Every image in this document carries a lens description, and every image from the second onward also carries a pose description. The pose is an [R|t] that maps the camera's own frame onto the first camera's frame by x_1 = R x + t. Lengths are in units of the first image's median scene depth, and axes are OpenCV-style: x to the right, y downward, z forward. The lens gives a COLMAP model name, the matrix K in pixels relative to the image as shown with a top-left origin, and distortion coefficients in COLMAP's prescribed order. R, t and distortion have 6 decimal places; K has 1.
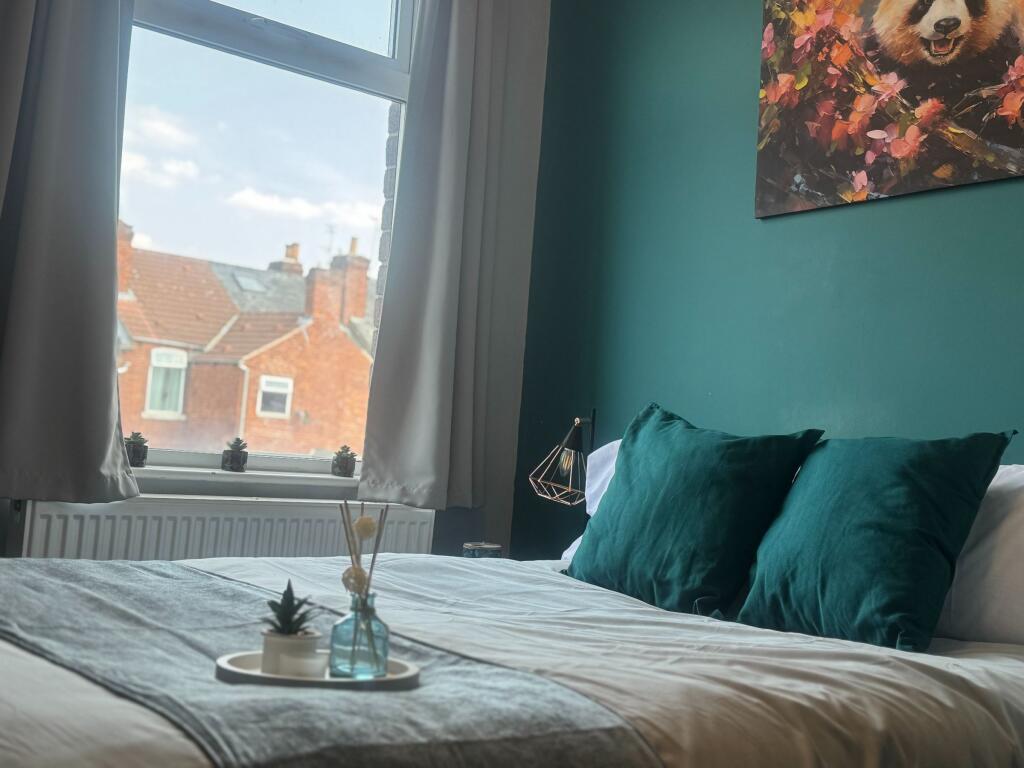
lens RADIAL K [[1291.3, 0, 514.7], [0, 1291.3, 383.5], [0, 0, 1]] dist [0.099316, 0.000000]
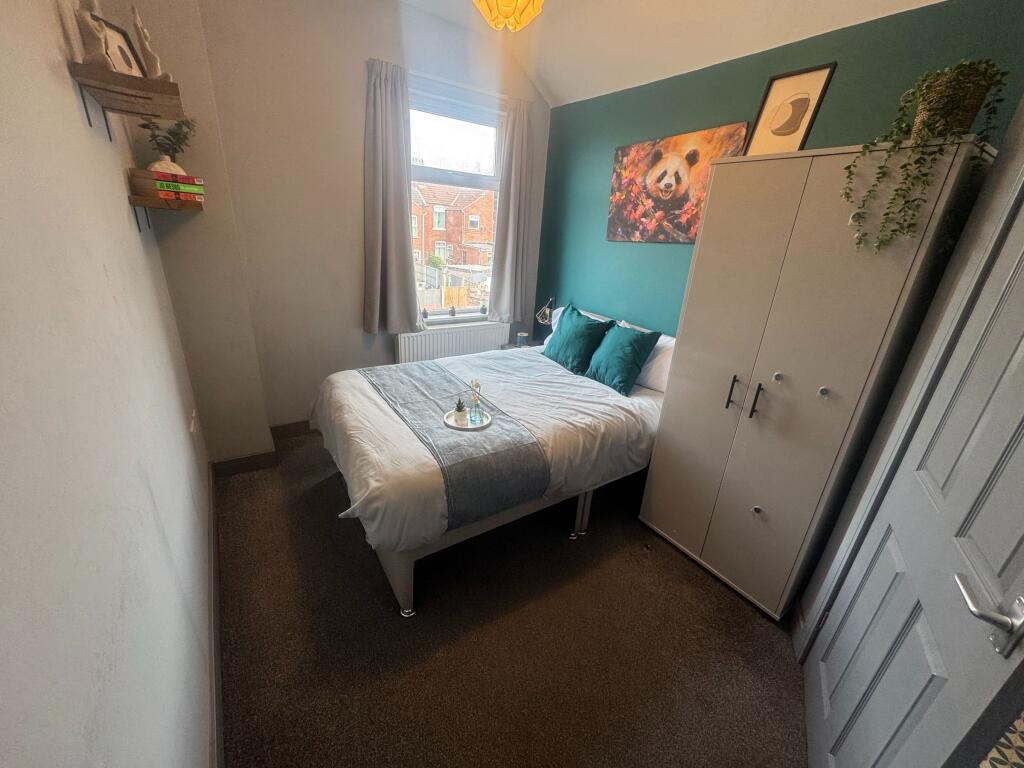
lens RADIAL K [[407.2, 0, 510.6], [0, 407.2, 383.0], [0, 0, 1]] dist [0.001249, 0.000060]
pose [[0.994531, 0.020182, -0.102477, 0.068098], [0.021663, 0.919961, 0.391411, -0.223740], [0.102175, -0.391490, 0.914492, -0.085926]]
